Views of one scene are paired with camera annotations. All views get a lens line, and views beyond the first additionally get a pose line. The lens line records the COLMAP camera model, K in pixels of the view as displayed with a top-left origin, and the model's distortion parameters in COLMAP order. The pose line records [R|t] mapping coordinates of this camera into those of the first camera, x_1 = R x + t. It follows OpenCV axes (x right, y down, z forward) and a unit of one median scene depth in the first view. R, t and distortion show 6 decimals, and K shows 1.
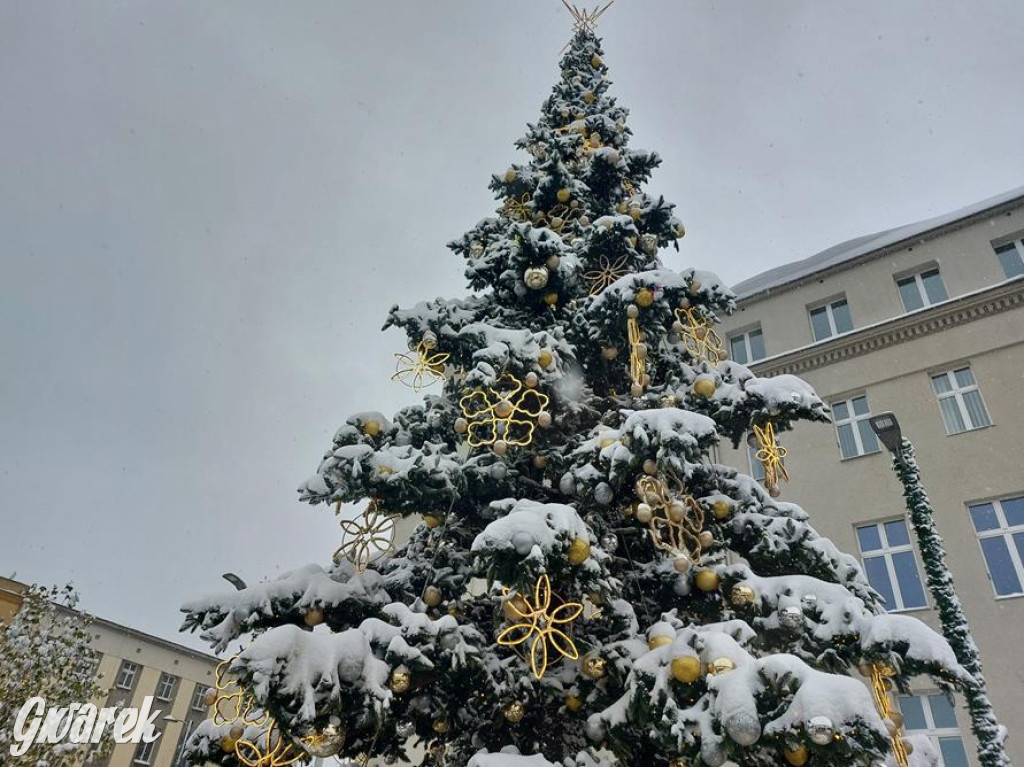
lens RADIAL K [[738.0, 0, 512.0], [0, 738.0, 383.5], [0, 0, 1]] dist [0.050030, -0.053406]
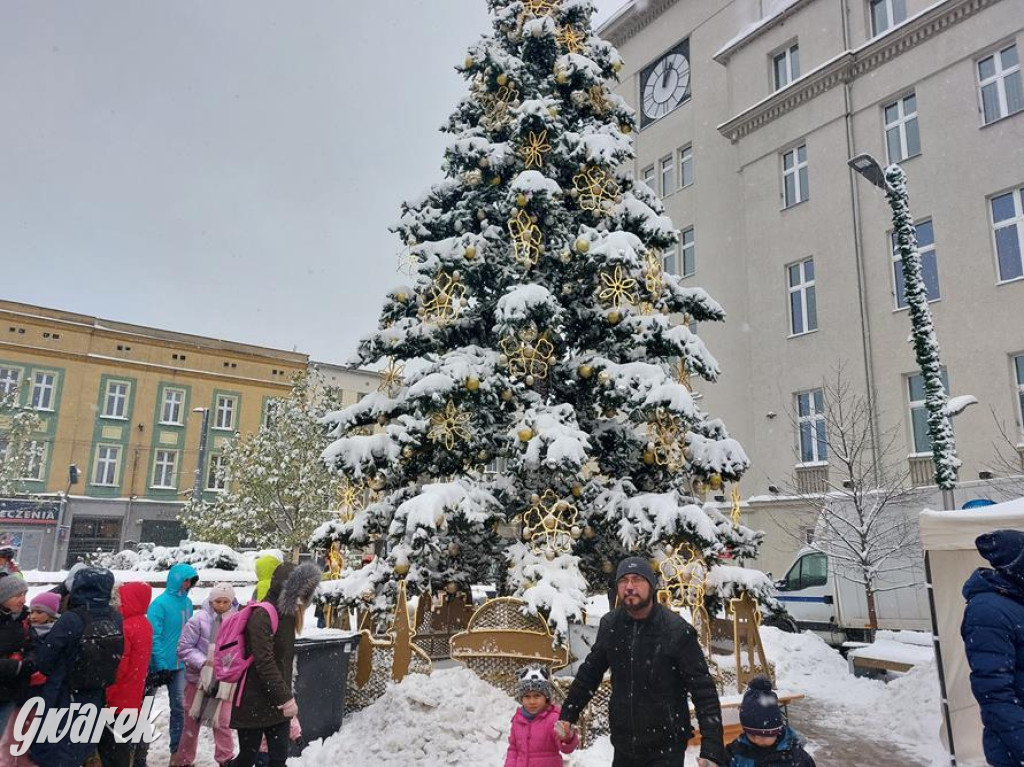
lens RADIAL K [[726.0, 0, 513.3], [0, 726.0, 400.7], [0, 0, 1]] dist [0.082923, -0.082789]
pose [[0.944529, -0.122509, -0.304723, 0.591105], [0.234384, 0.901377, 0.364121, -0.306324], [0.230062, -0.415345, 0.880091, -0.501557]]
